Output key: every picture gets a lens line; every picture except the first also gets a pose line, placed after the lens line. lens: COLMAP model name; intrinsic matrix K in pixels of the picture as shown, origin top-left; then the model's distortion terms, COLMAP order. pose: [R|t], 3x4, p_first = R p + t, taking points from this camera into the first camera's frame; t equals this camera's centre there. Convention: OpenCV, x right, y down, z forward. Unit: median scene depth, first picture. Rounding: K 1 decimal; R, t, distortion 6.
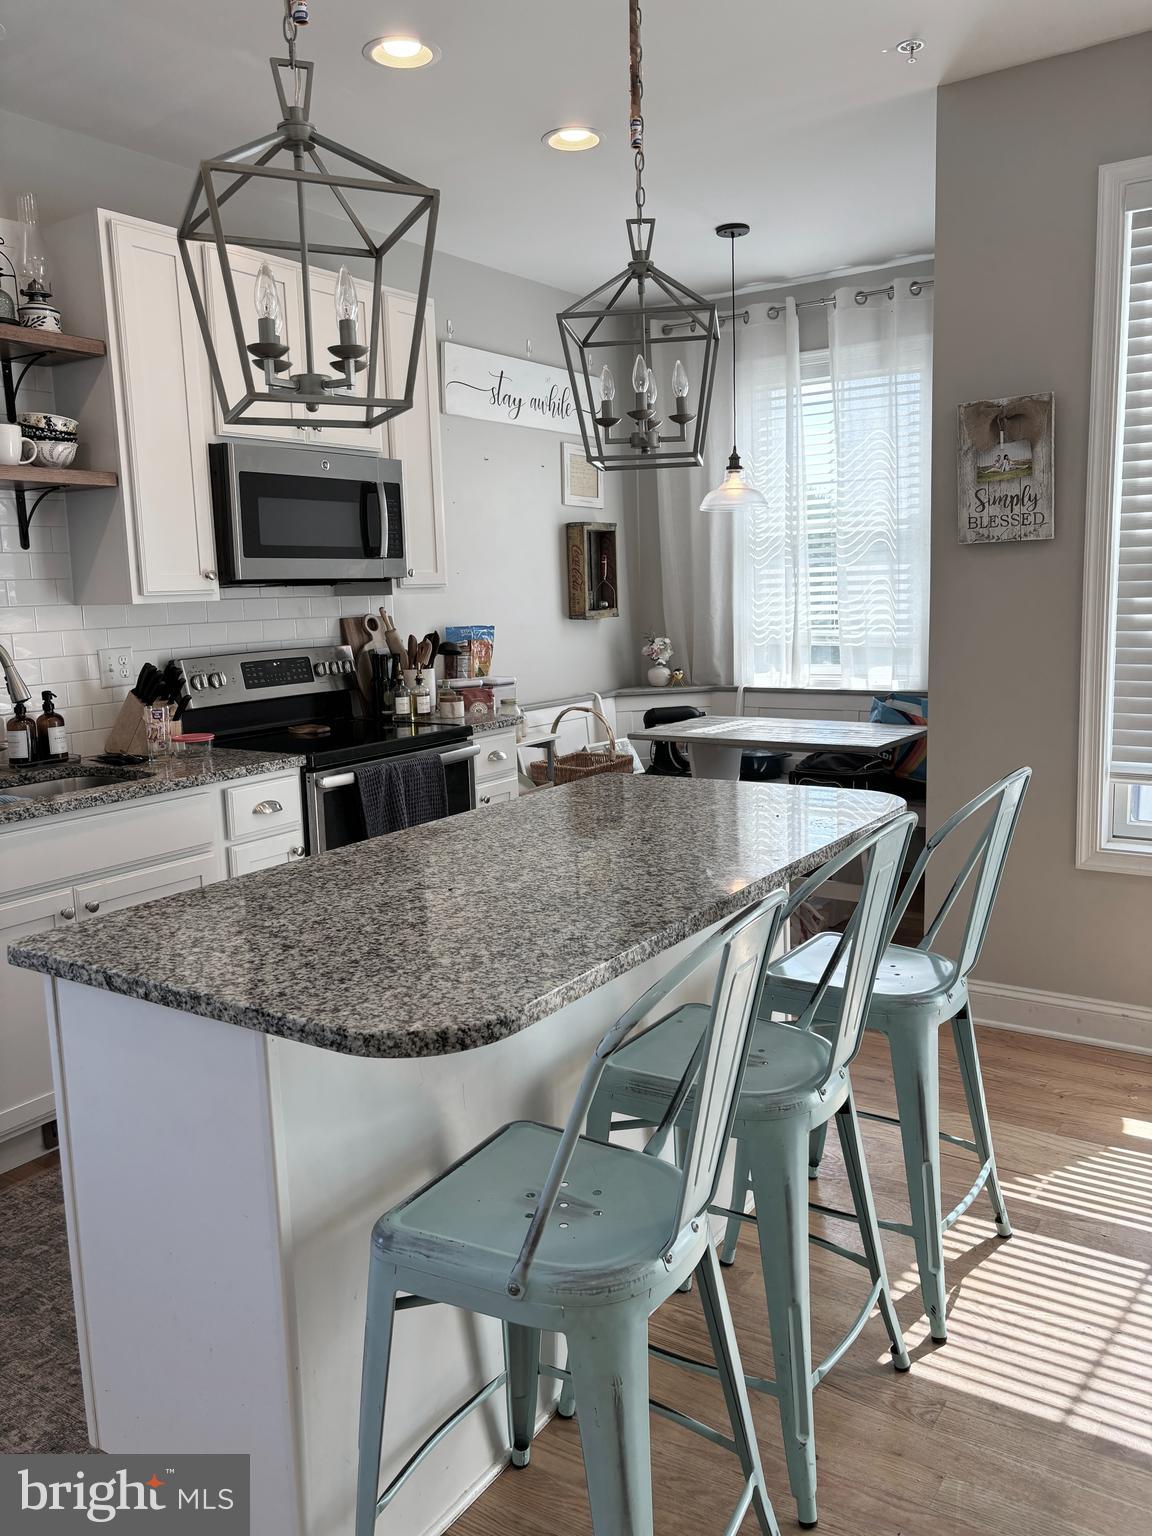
lens RADIAL K [[1165.9, 0, 570.6], [0, 1165.9, 750.8], [0, 0, 1]] dist [0.007399, 0.033540]
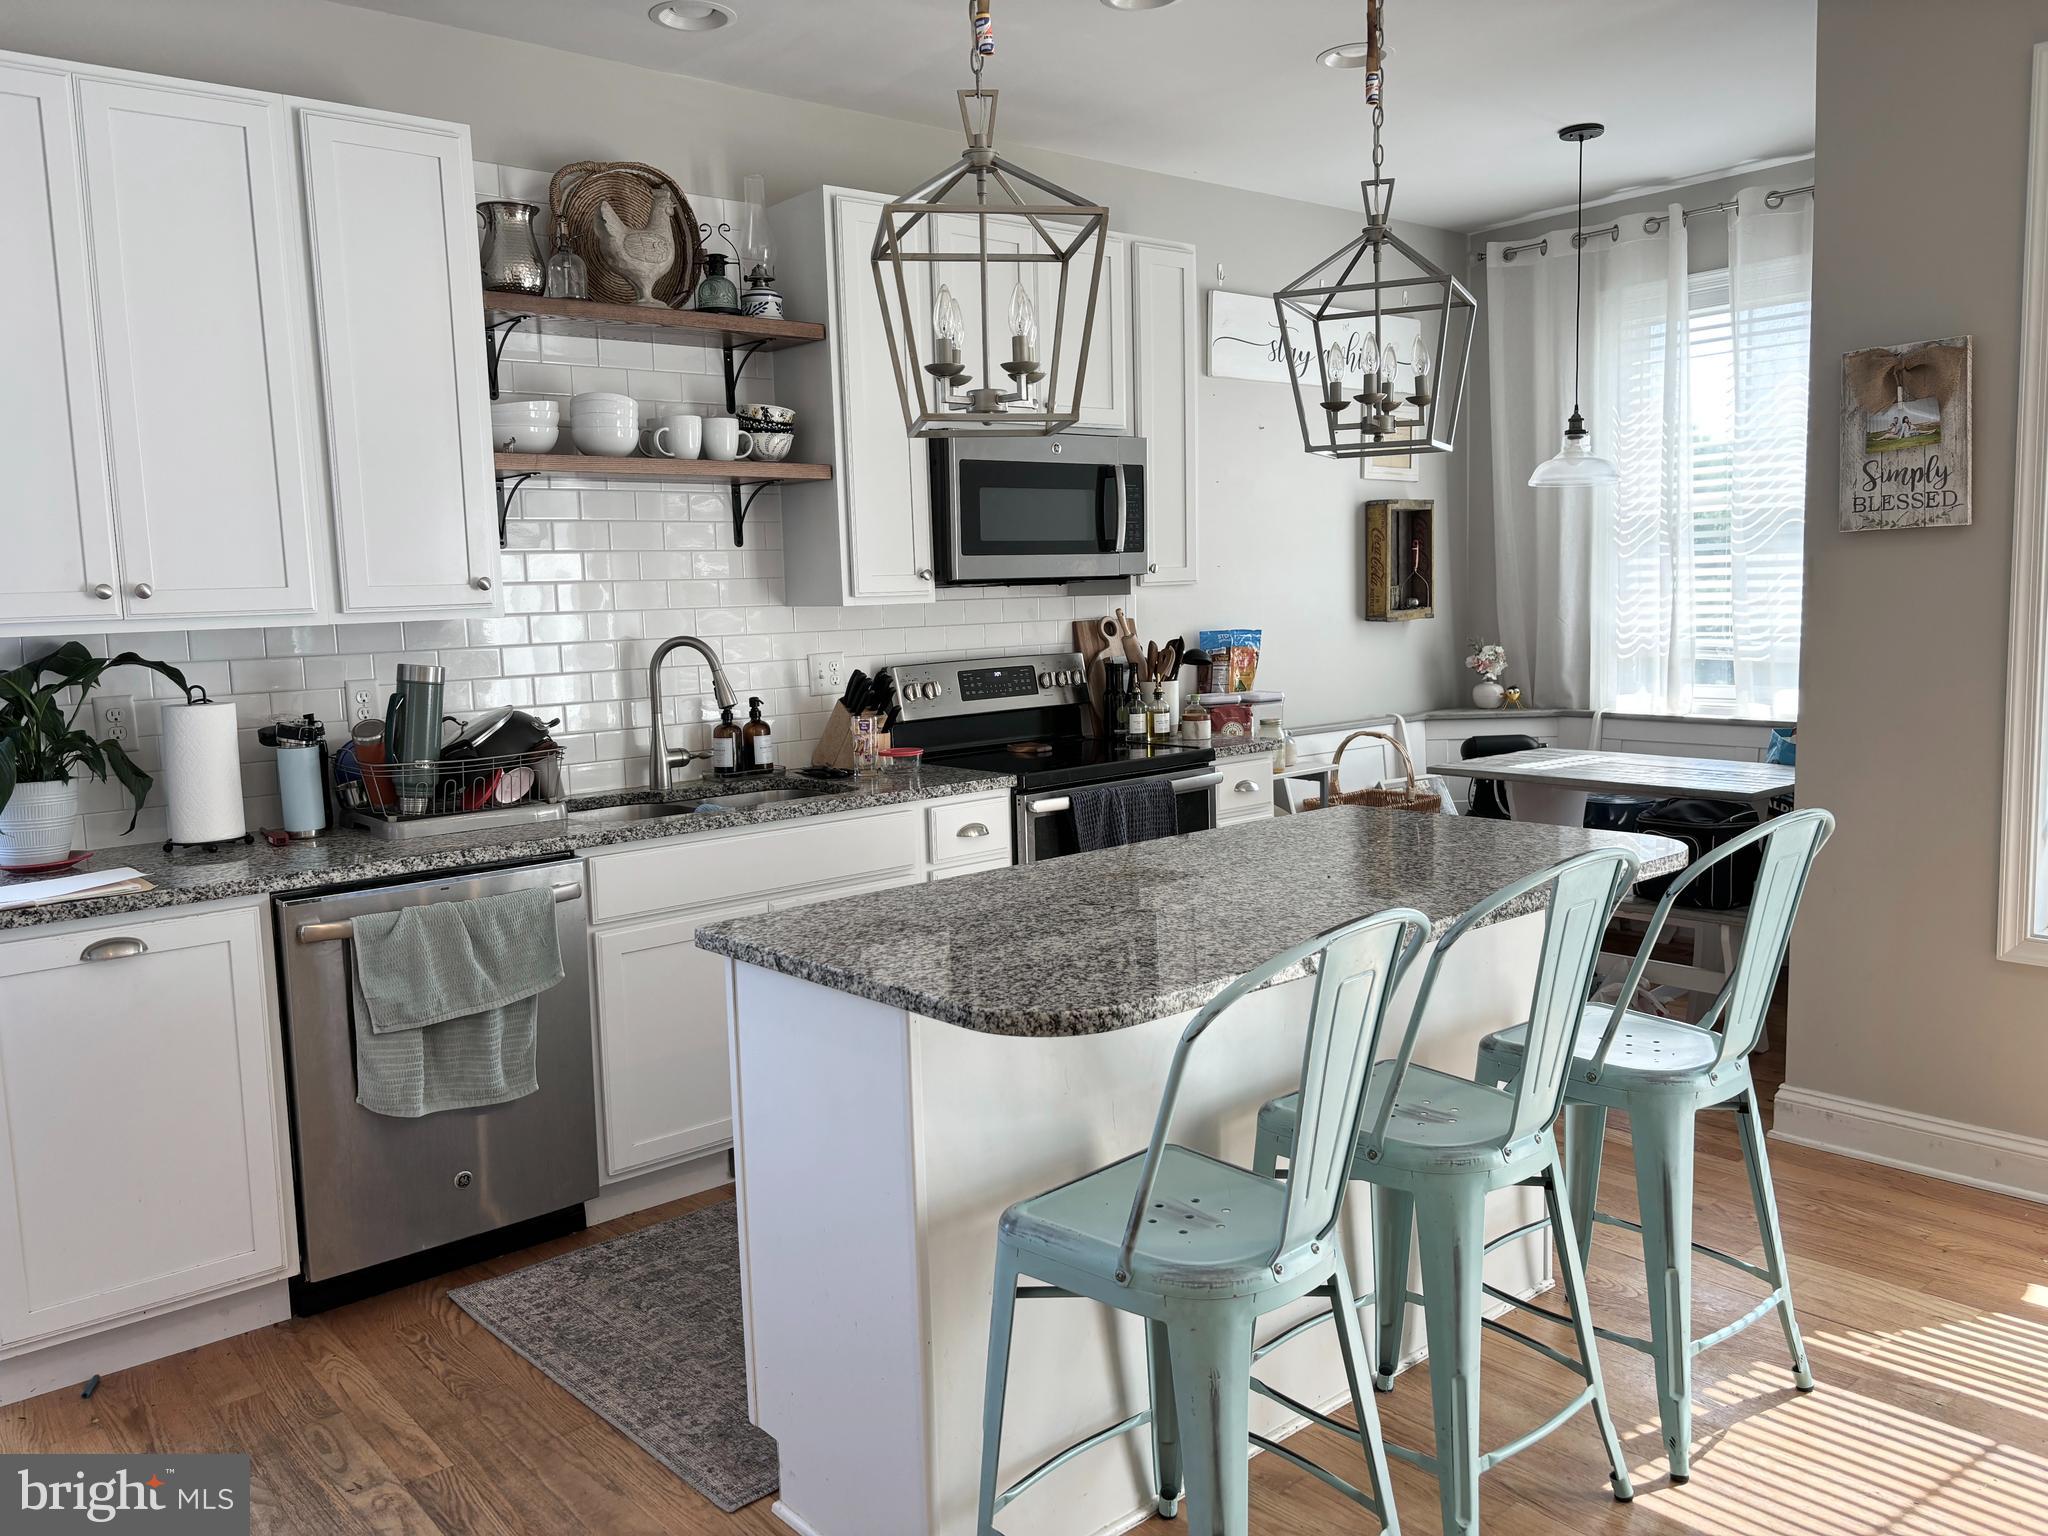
lens RADIAL K [[1550.7, 0, 1024.0], [0, 1550.7, 768.0], [0, 0, 1]] dist [0.066174, -0.070813]
pose [[0.965771, 0.032696, -0.257326, 0.082983], [-0.036706, 0.999268, -0.010792, 0.011052], [0.256785, 0.019868, 0.966264, -0.146514]]
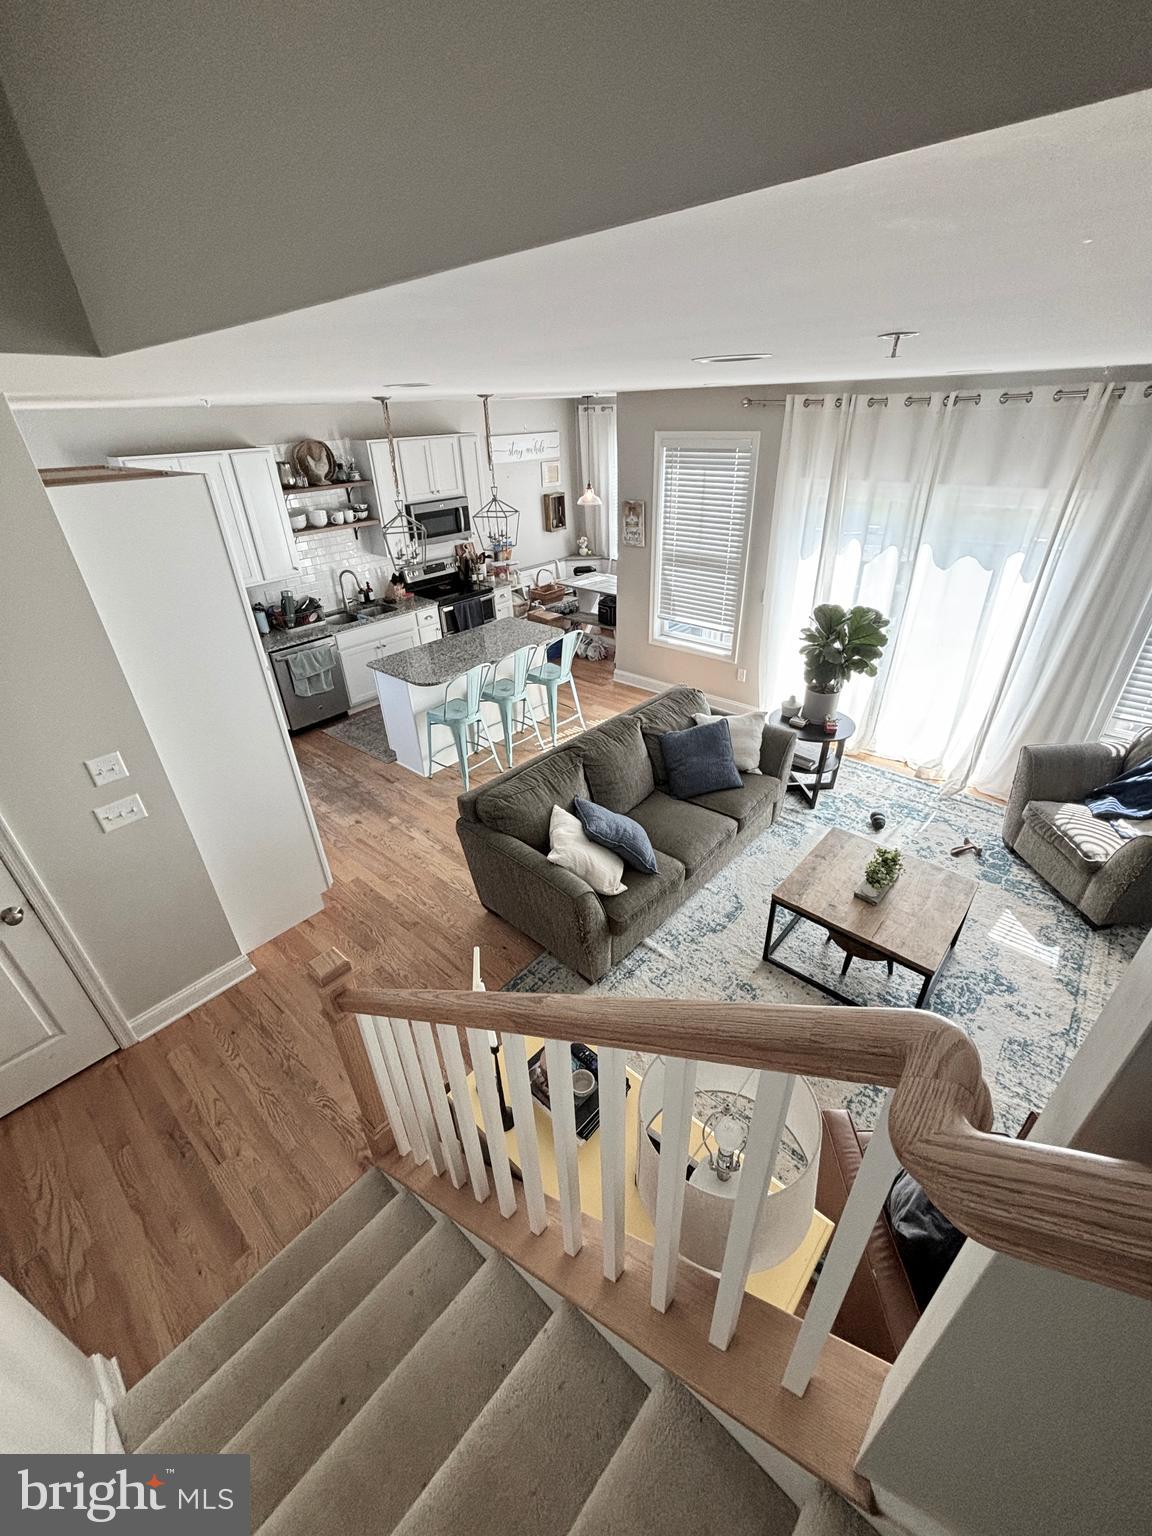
lens RADIAL K [[617.1, 0, 576.0], [0, 617.1, 768.0], [0, 0, 1]] dist [0.001598, -0.000054]
pose [[0.992329, 0.060997, -0.107526, 0.429625], [-0.015997, 0.925841, 0.377575, -0.248238], [0.122583, -0.372959, 0.919715, -0.884347]]
